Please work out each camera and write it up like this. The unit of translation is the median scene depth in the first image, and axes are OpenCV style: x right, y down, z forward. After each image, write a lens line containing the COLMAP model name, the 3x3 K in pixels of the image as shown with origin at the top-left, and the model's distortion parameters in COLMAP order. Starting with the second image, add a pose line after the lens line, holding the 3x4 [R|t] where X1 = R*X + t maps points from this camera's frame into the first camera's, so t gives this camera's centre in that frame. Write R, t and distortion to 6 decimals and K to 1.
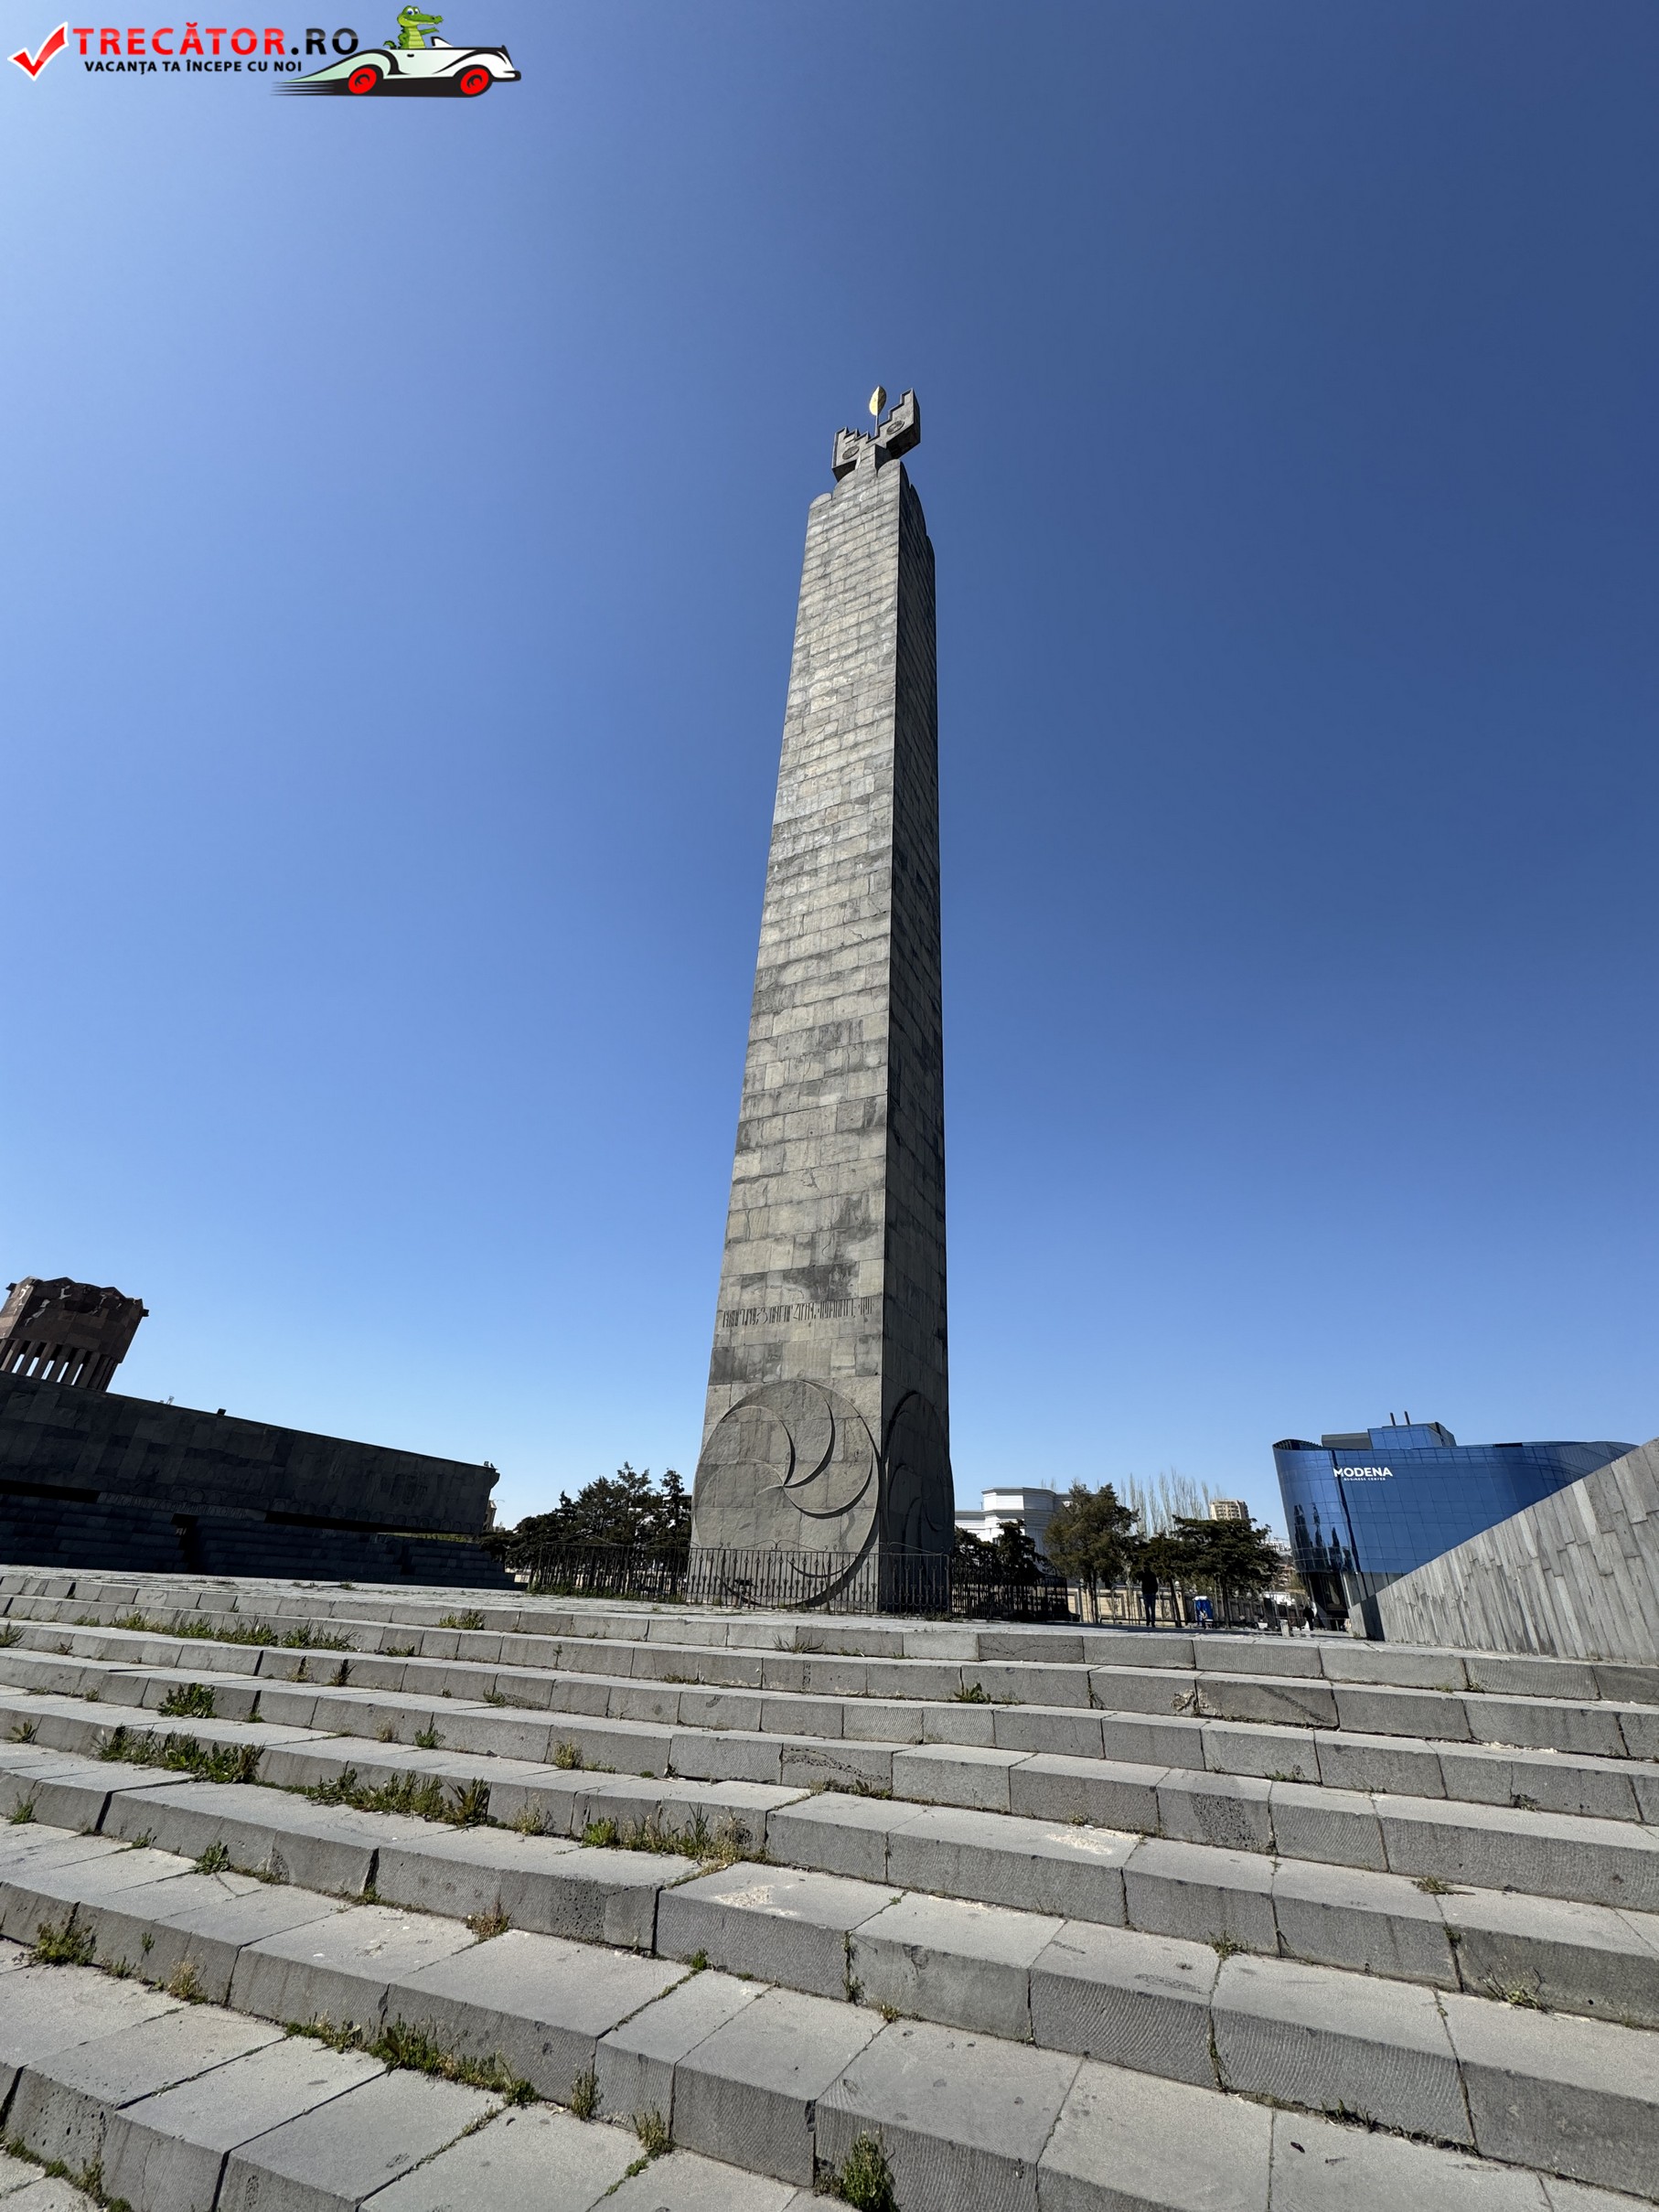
lens RADIAL K [[879.4, 0, 829.5], [0, 879.4, 1106.0], [0, 0, 1]] dist [-0.000663, -0.000269]
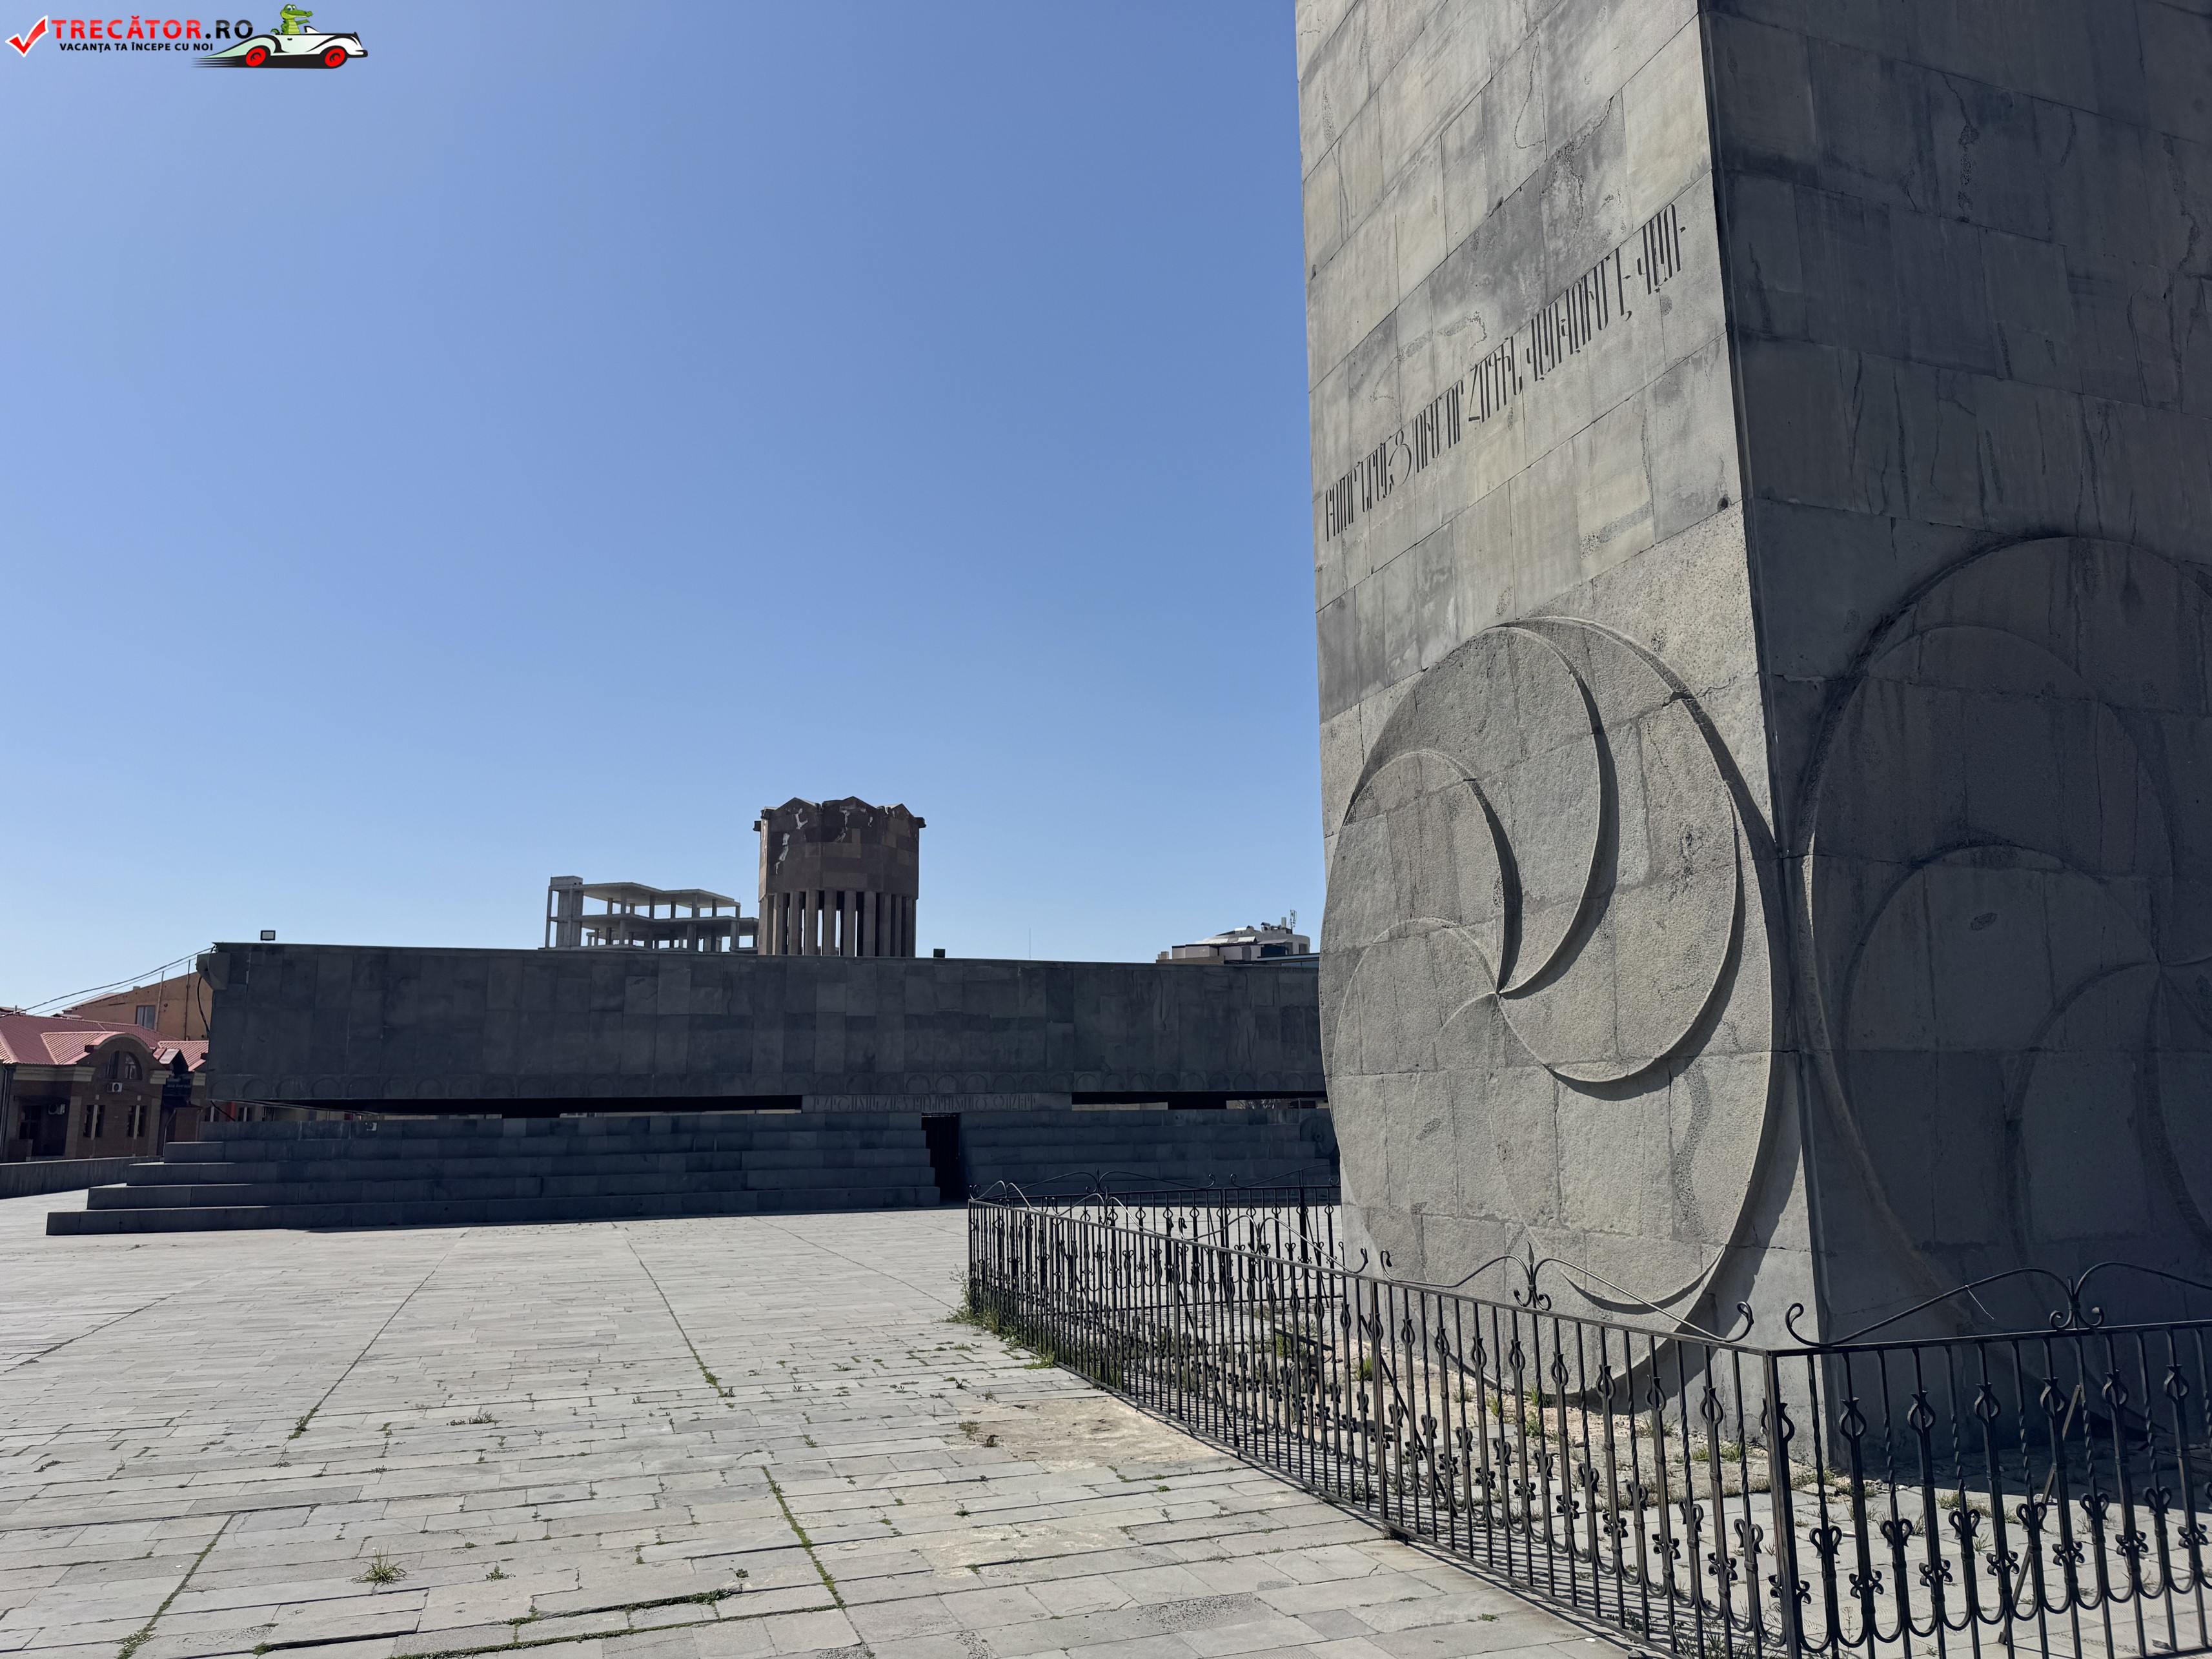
lens RADIAL K [[1536.8, 0, 1106.0], [0, 1536.8, 829.5], [0, 0, 1]] dist [0.134660, -0.207896]
pose [[0.708938, -0.185350, -0.680479, 0.180525], [0.386836, 0.908955, 0.155431, 0.232927], [0.589716, -0.373425, 0.716093, 0.531328]]
